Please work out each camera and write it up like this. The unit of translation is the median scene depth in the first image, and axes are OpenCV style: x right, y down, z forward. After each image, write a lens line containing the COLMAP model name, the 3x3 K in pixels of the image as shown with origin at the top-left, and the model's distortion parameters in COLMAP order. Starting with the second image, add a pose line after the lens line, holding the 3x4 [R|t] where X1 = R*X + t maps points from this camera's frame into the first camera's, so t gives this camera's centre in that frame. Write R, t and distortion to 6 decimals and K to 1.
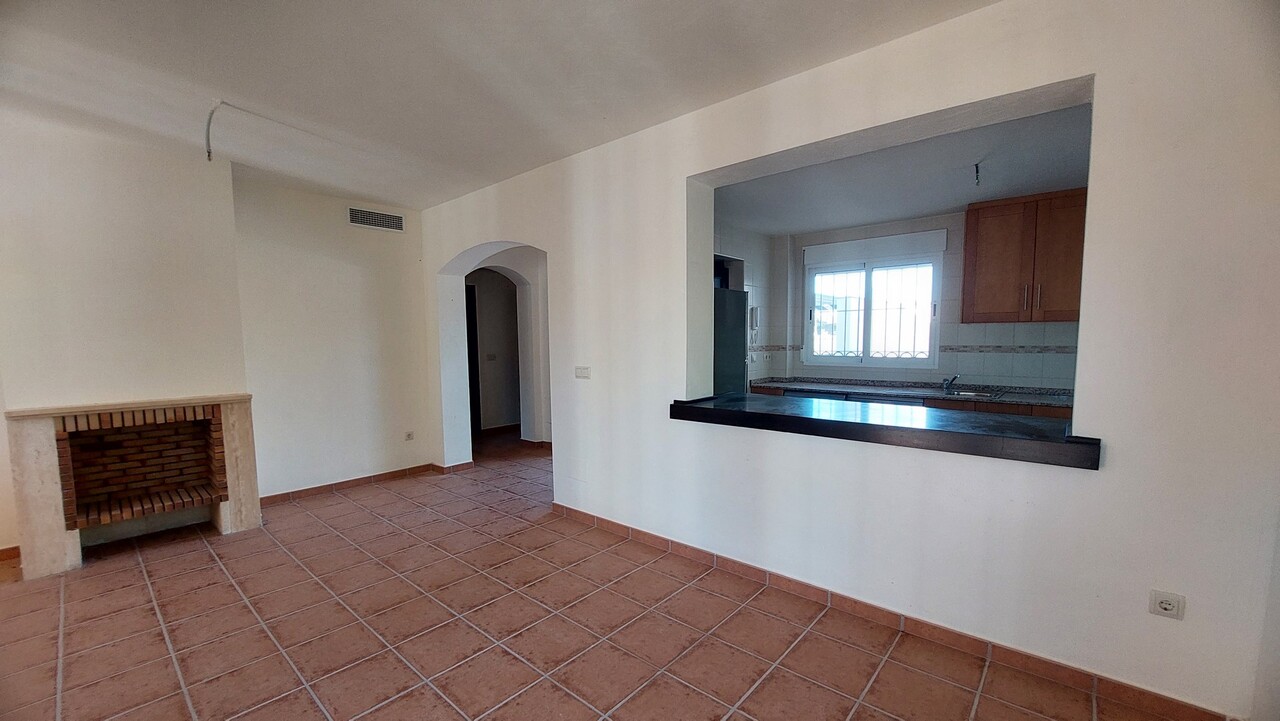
lens RADIAL K [[507.7, 0, 631.9], [0, 507.7, 385.5], [0, 0, 1]] dist [-0.002516, -0.007805]
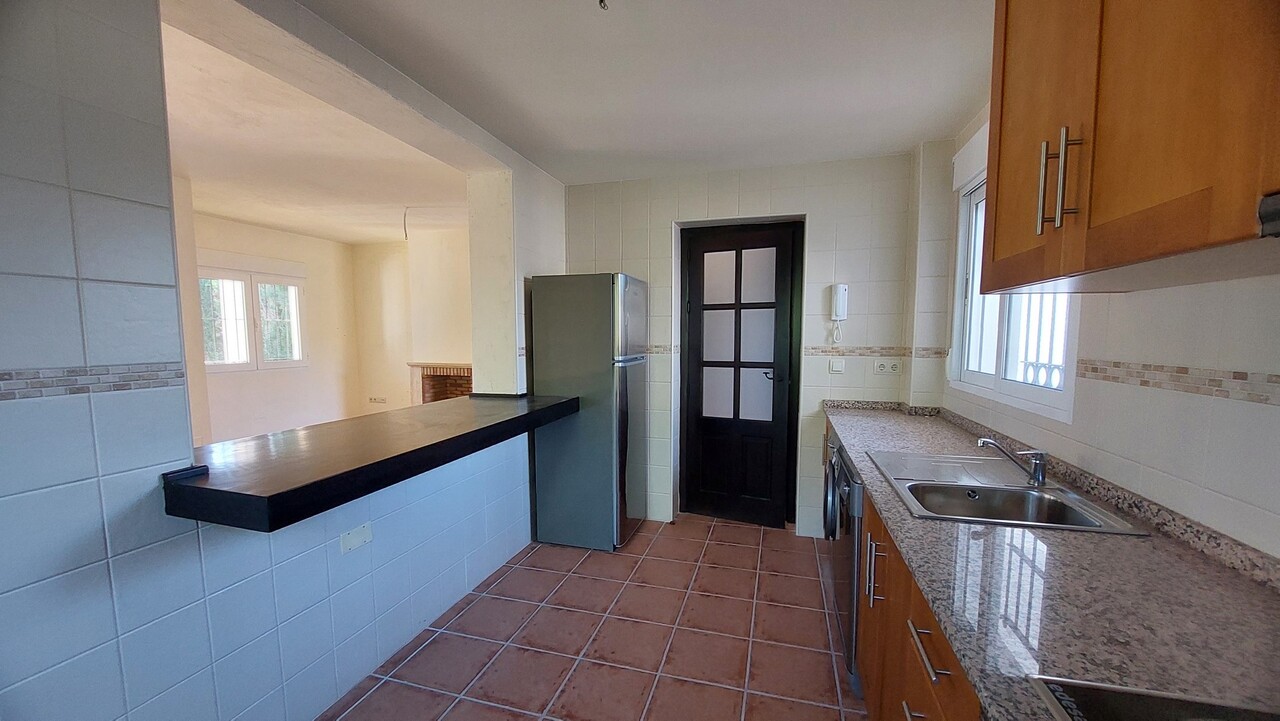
lens RADIAL K [[507.7, 0, 631.9], [0, 507.7, 385.5], [0, 0, 1]] dist [-0.002516, -0.007805]
pose [[0.422890, 0.099103, -0.900746, 0.900750], [-0.089843, 0.993690, 0.067149, -0.063238], [0.901716, 0.052529, 0.429125, 0.649733]]
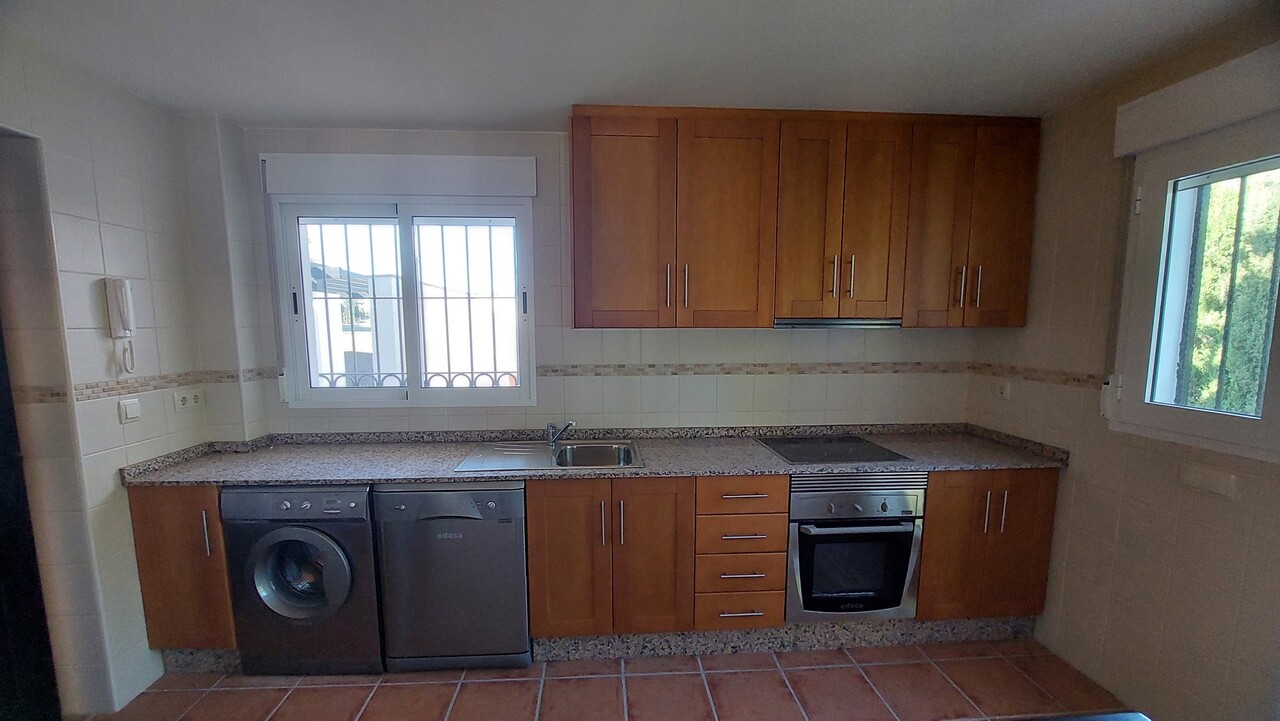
lens RADIAL K [[507.7, 0, 631.9], [0, 507.7, 385.5], [0, 0, 1]] dist [-0.002516, -0.007805]
pose [[0.707947, -0.075237, 0.702247, 0.314118], [0.062344, 0.997085, 0.043976, -0.084410], [-0.703509, 0.012648, 0.710574, 0.583944]]
